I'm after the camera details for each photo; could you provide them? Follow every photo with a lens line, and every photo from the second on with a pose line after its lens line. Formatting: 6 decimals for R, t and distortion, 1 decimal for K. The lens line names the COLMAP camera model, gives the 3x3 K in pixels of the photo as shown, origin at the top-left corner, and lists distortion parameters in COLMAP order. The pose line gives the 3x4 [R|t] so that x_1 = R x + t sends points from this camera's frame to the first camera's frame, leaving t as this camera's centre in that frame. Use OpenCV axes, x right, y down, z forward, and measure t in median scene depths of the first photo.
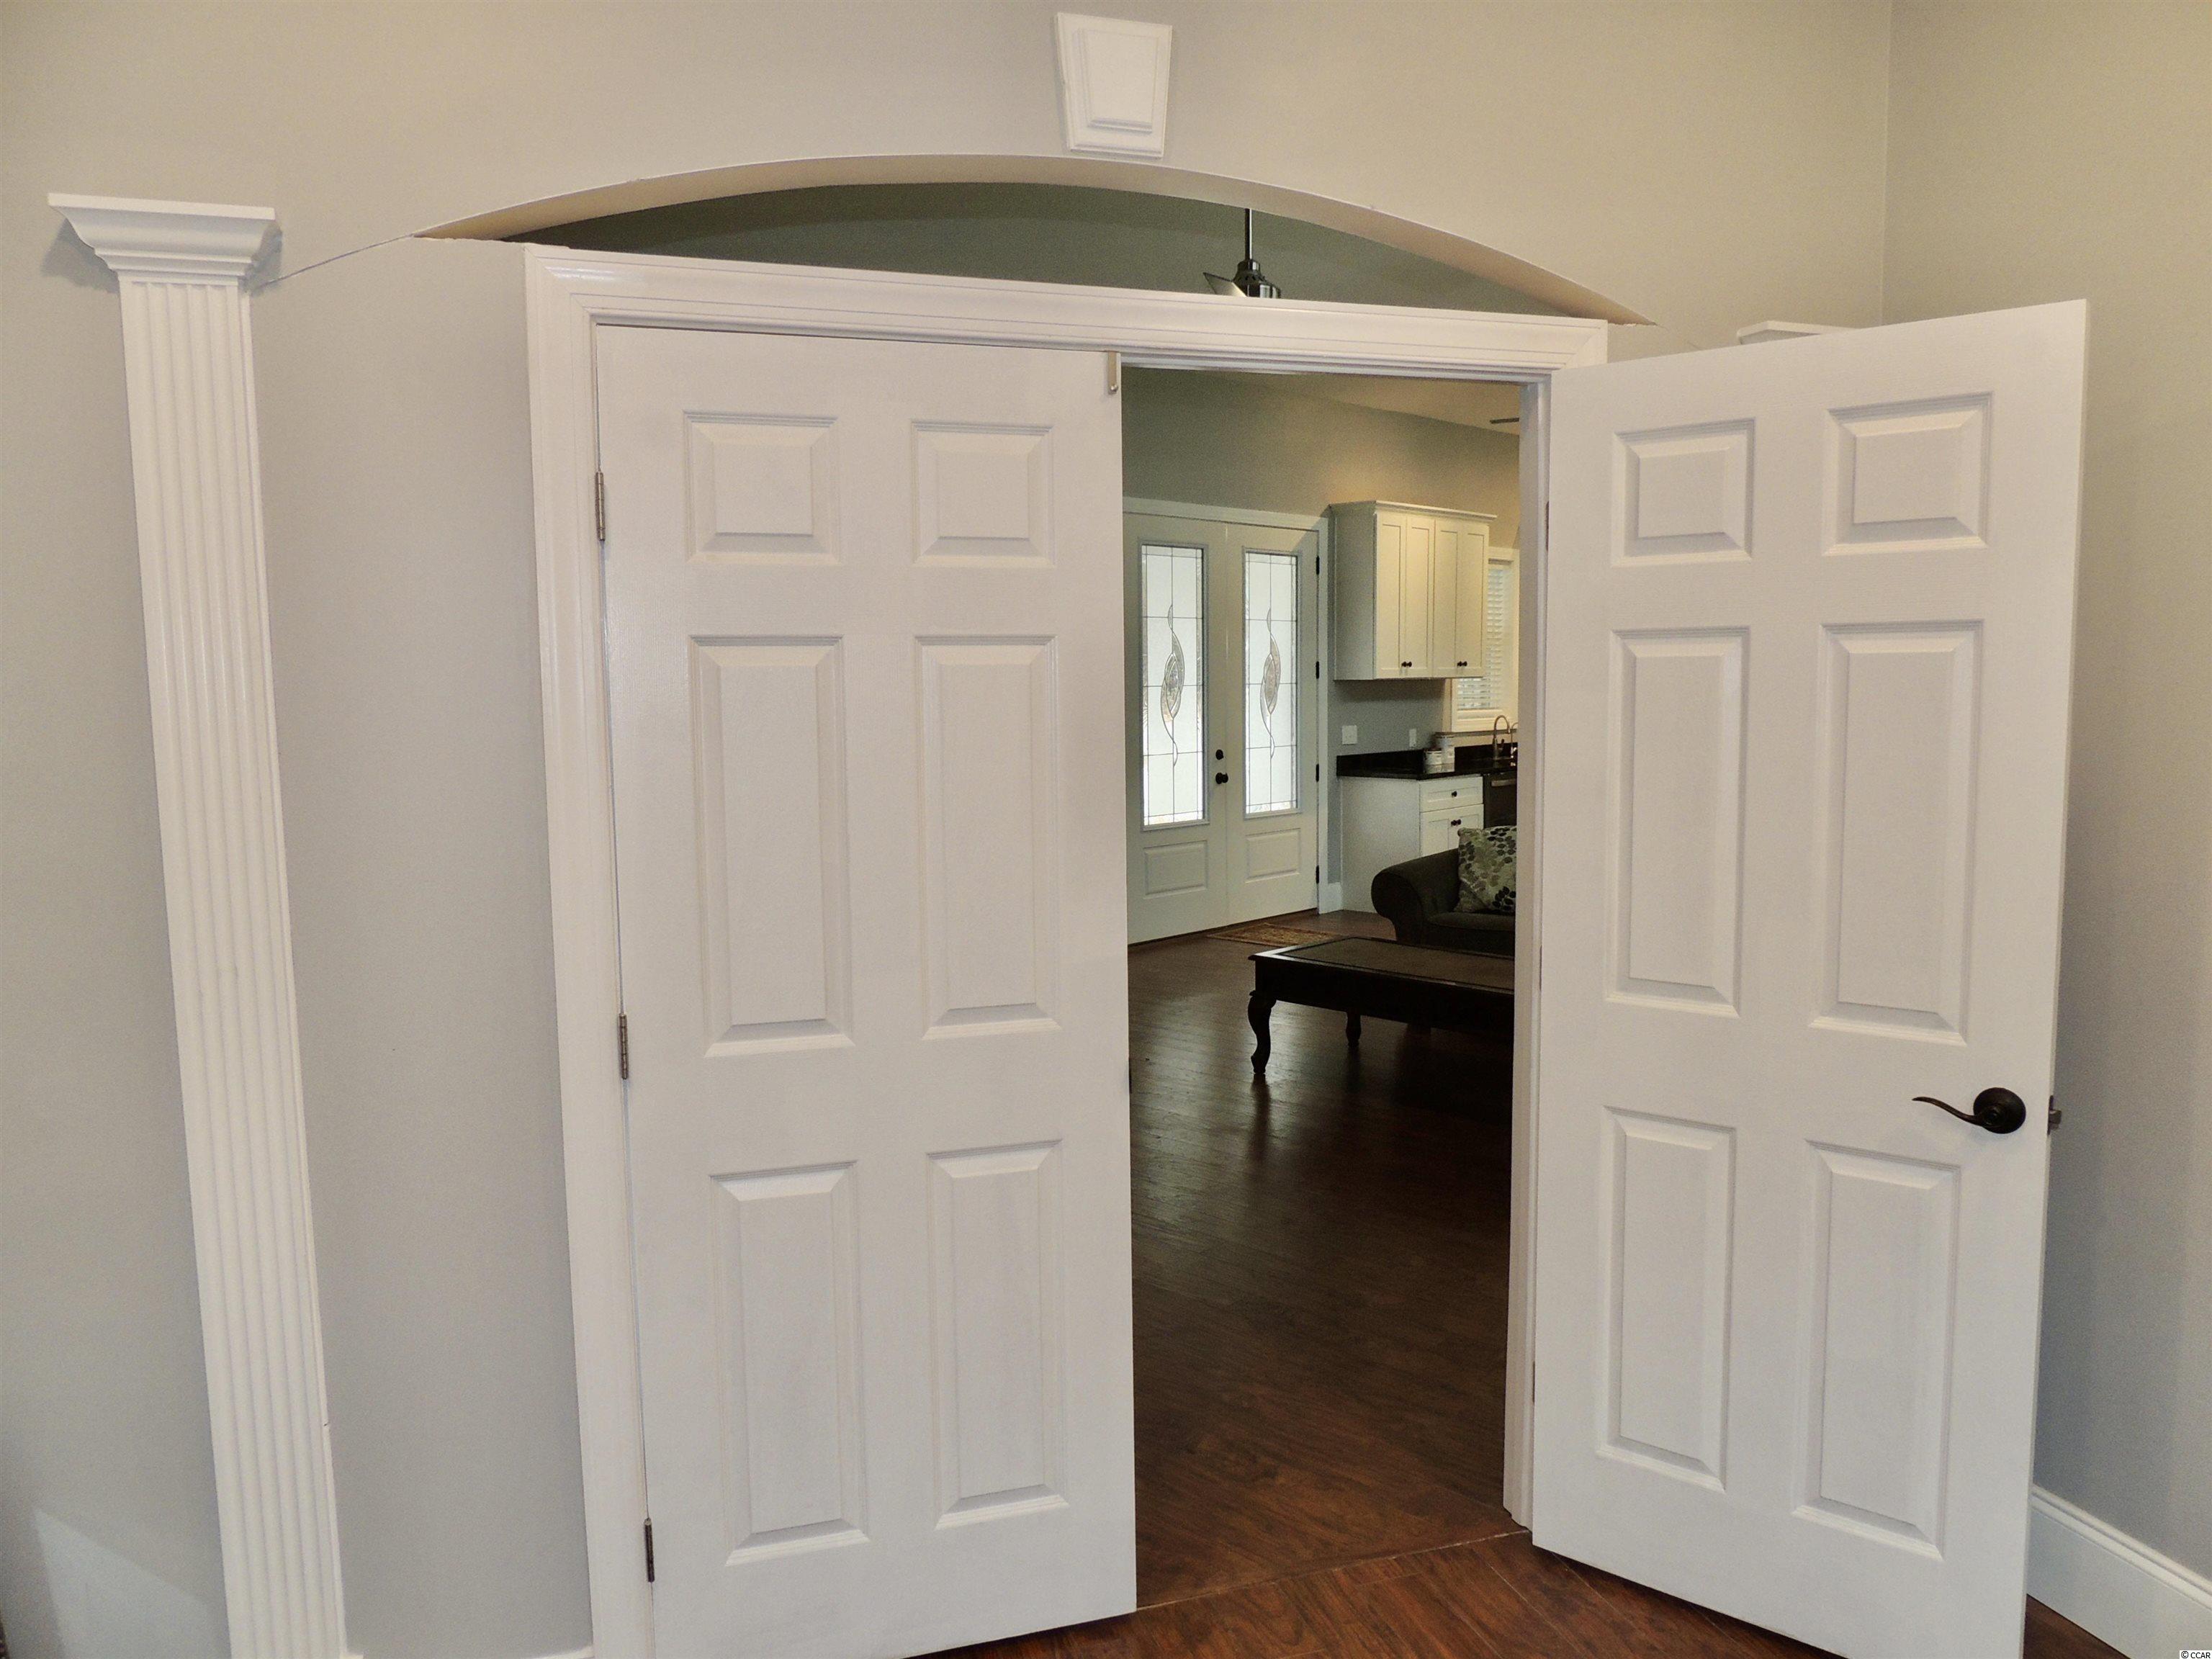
lens RADIAL K [[1590.6, 0, 1102.8], [0, 1590.6, 833.7], [0, 0, 1]] dist [-0.021045, 0.009953]
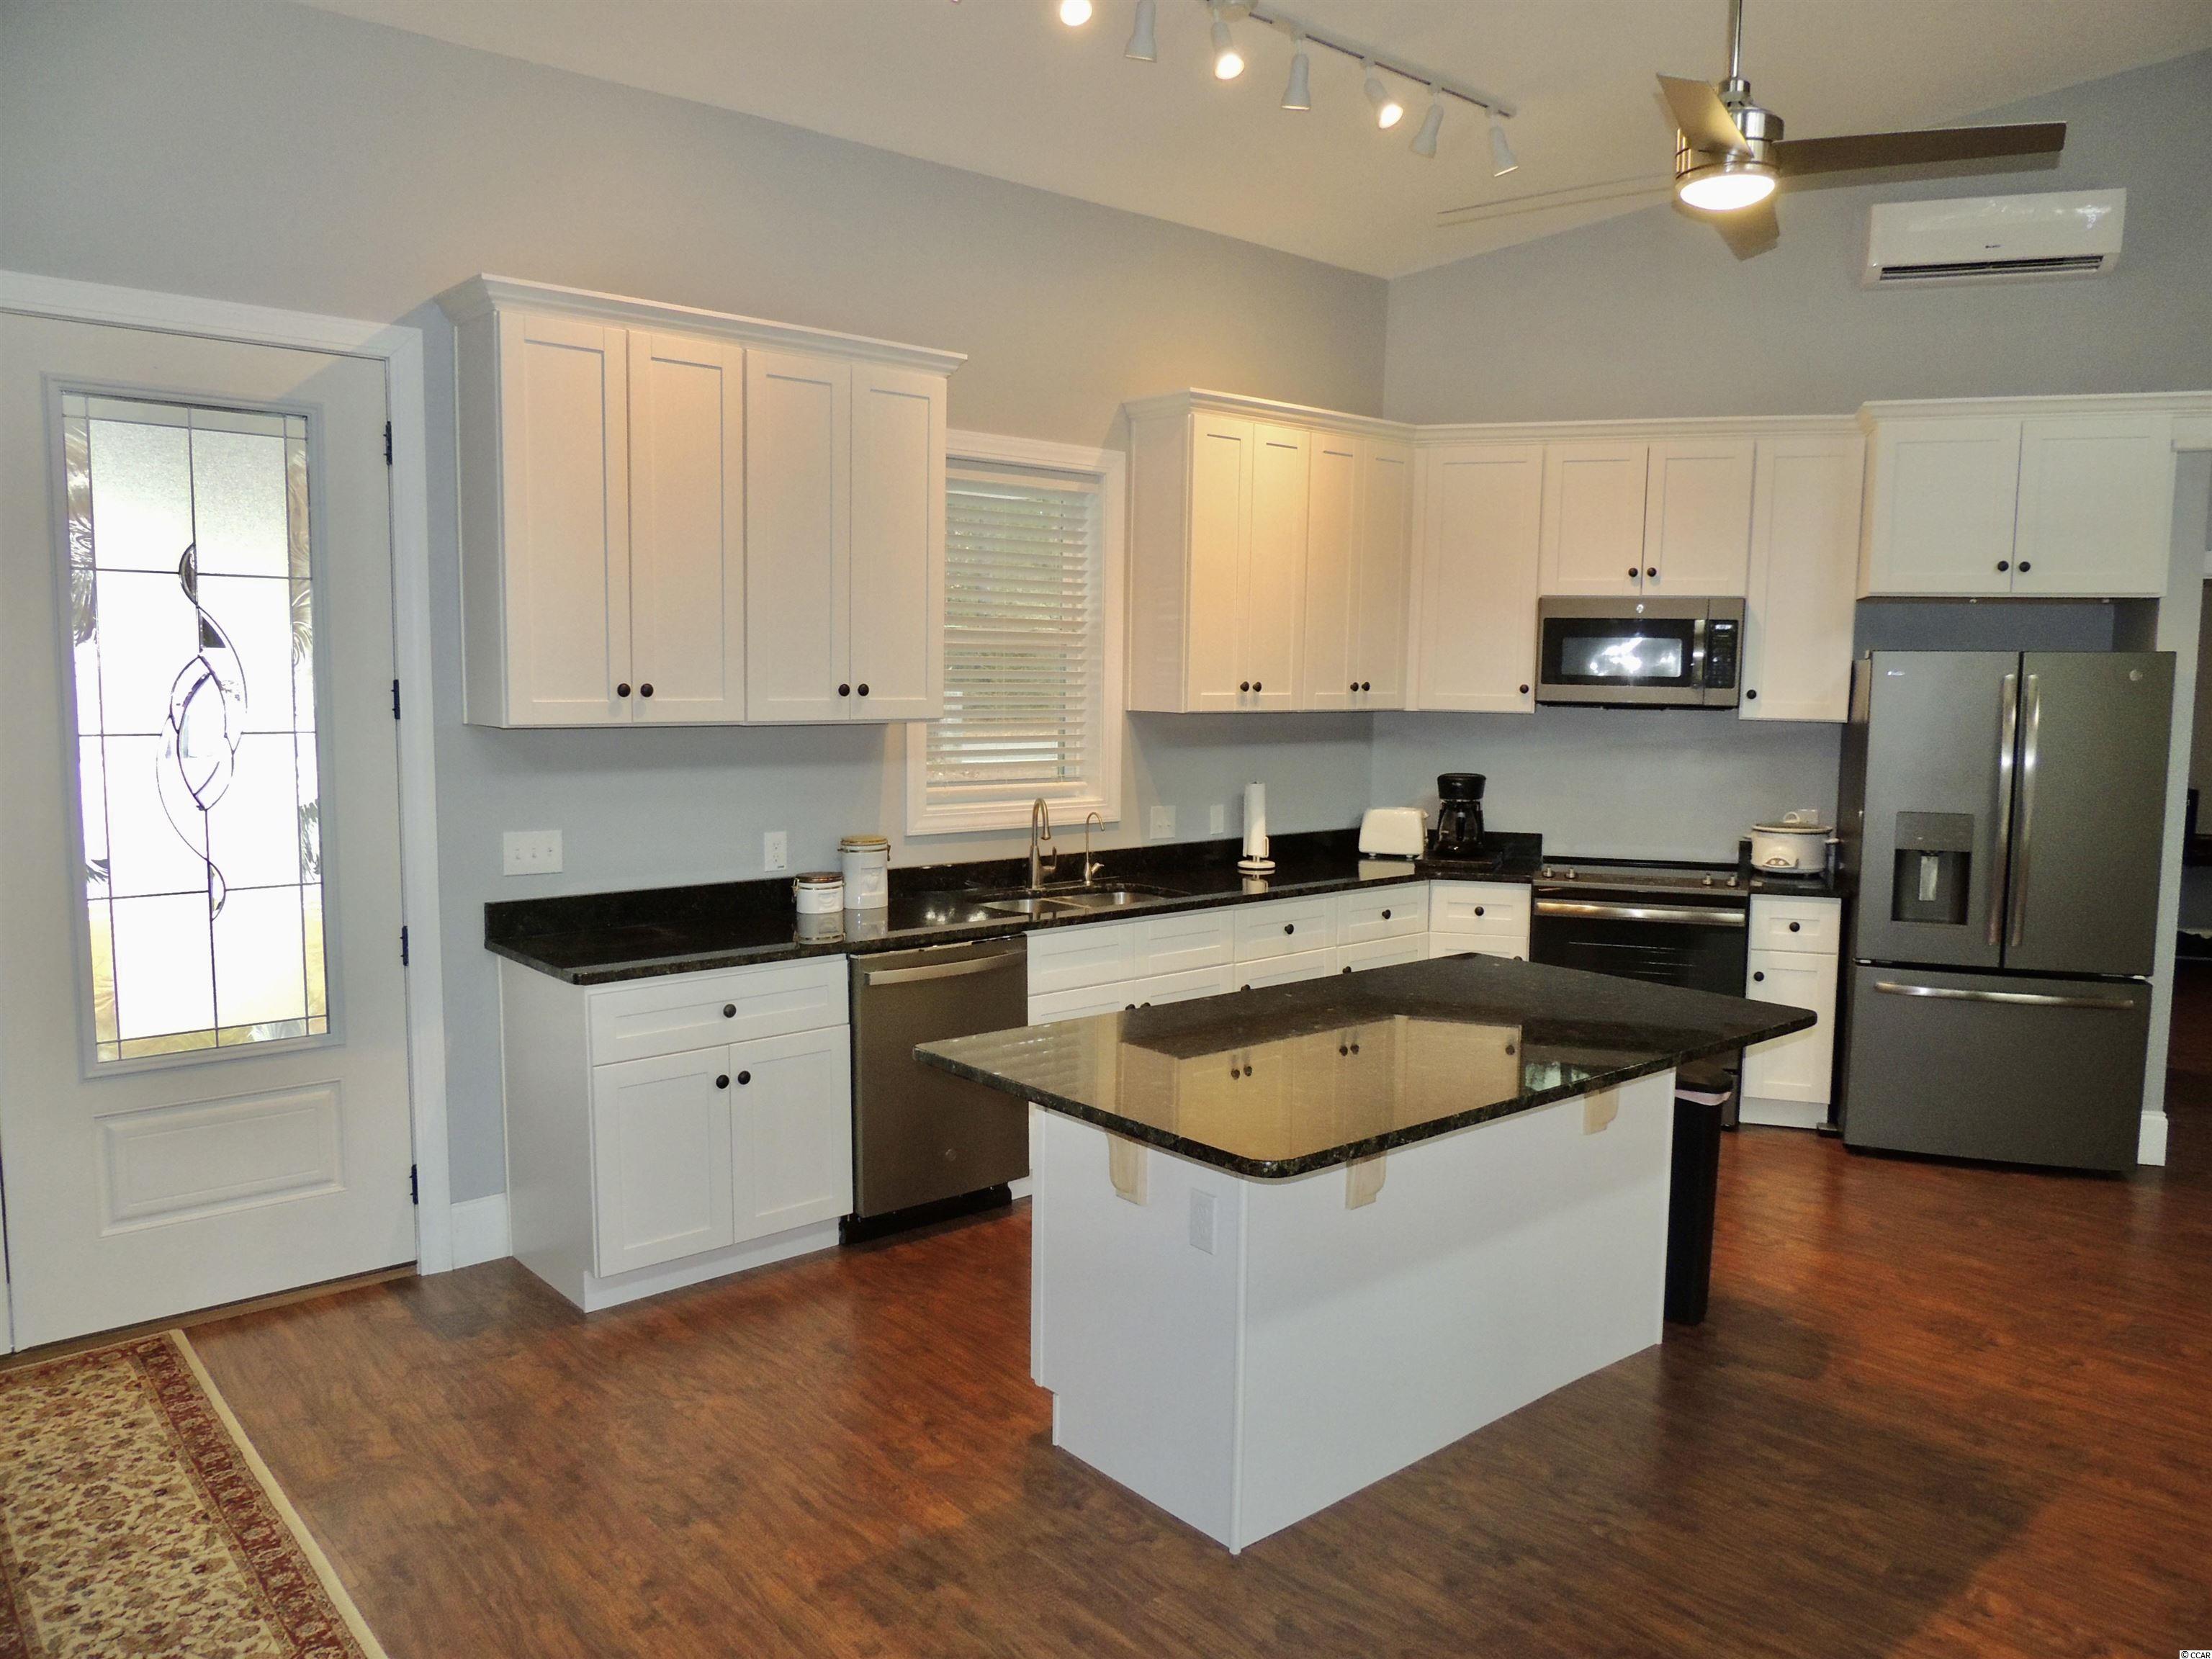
lens RADIAL K [[1590.6, 0, 1106.9], [0, 1590.6, 828.9], [0, 0, 1]] dist [-0.021045, 0.009953]
pose [[0.994902, 0.034388, -0.094801, 0.351240], [-0.034222, 0.999409, 0.003377, -0.075619], [0.094861, -0.000116, 0.995491, 0.595504]]
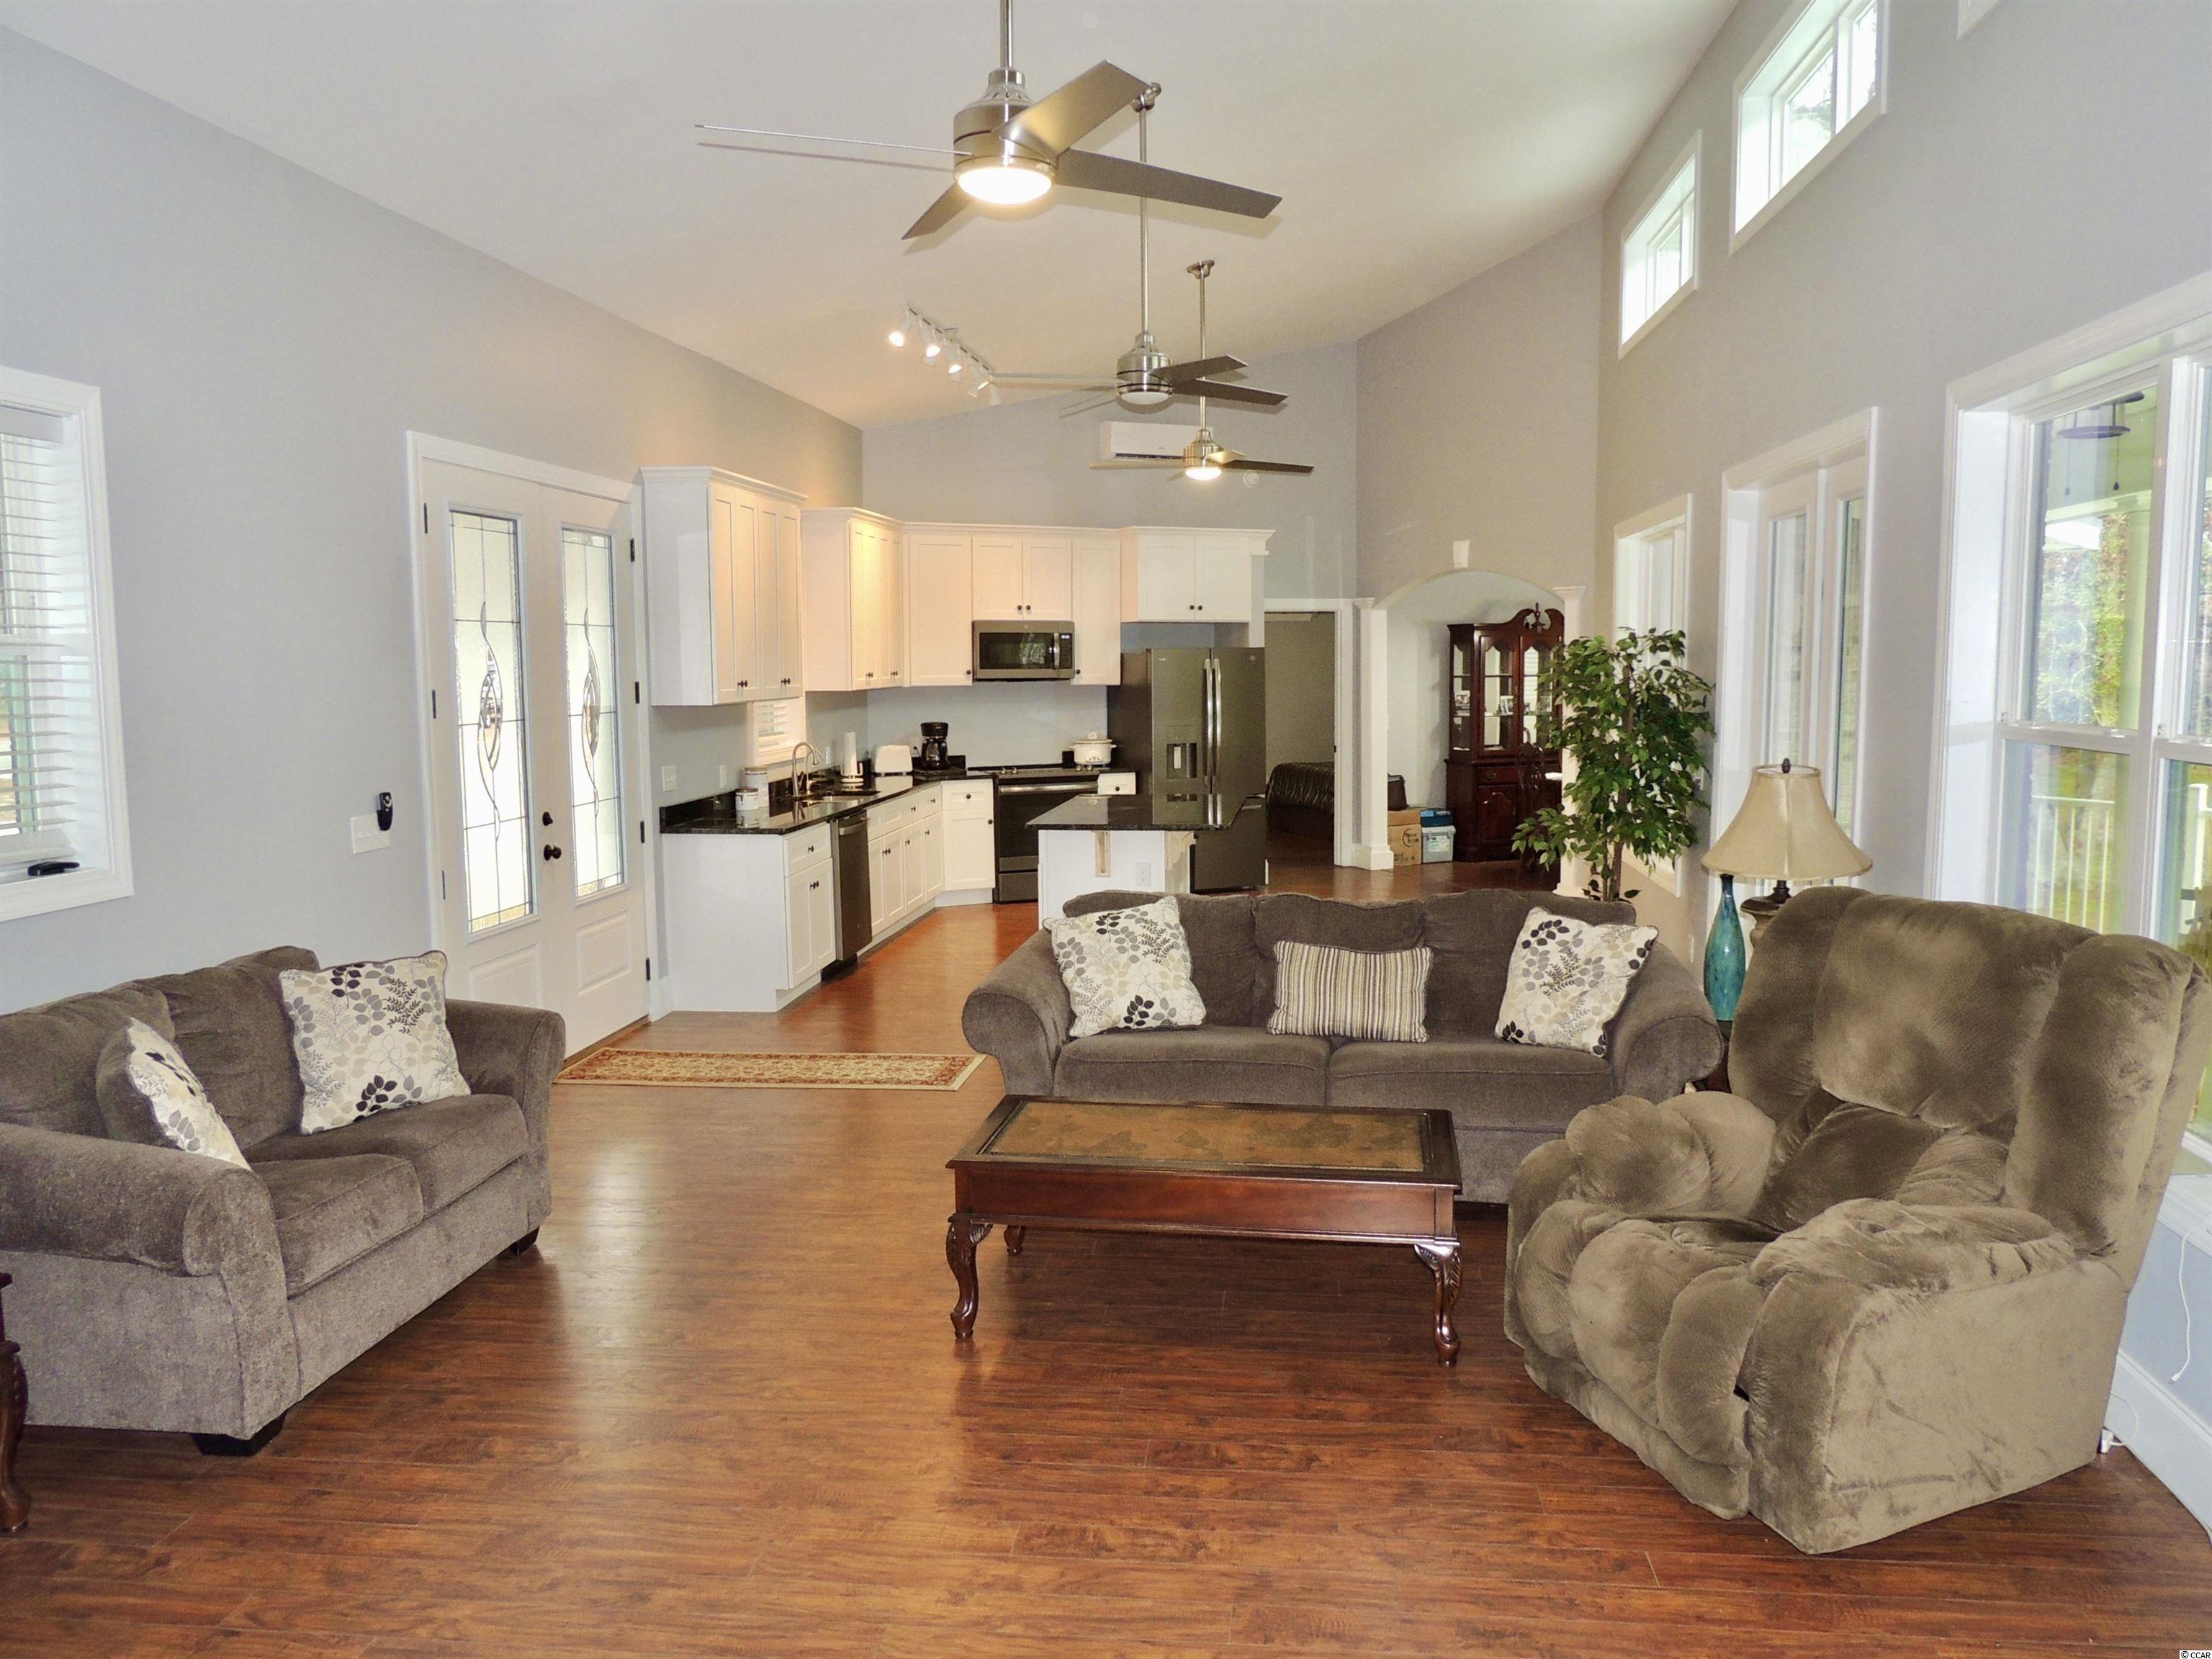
lens RADIAL K [[1675.6, 0, 1096.9], [0, 1675.6, 842.1], [0, 0, 1]] dist [-0.018428, 0.001334]
pose [[0.806898, -0.059639, 0.587673, -0.148773], [0.056924, 0.998110, 0.023132, -0.038870], [-0.587942, 0.014788, 0.808768, 0.245581]]
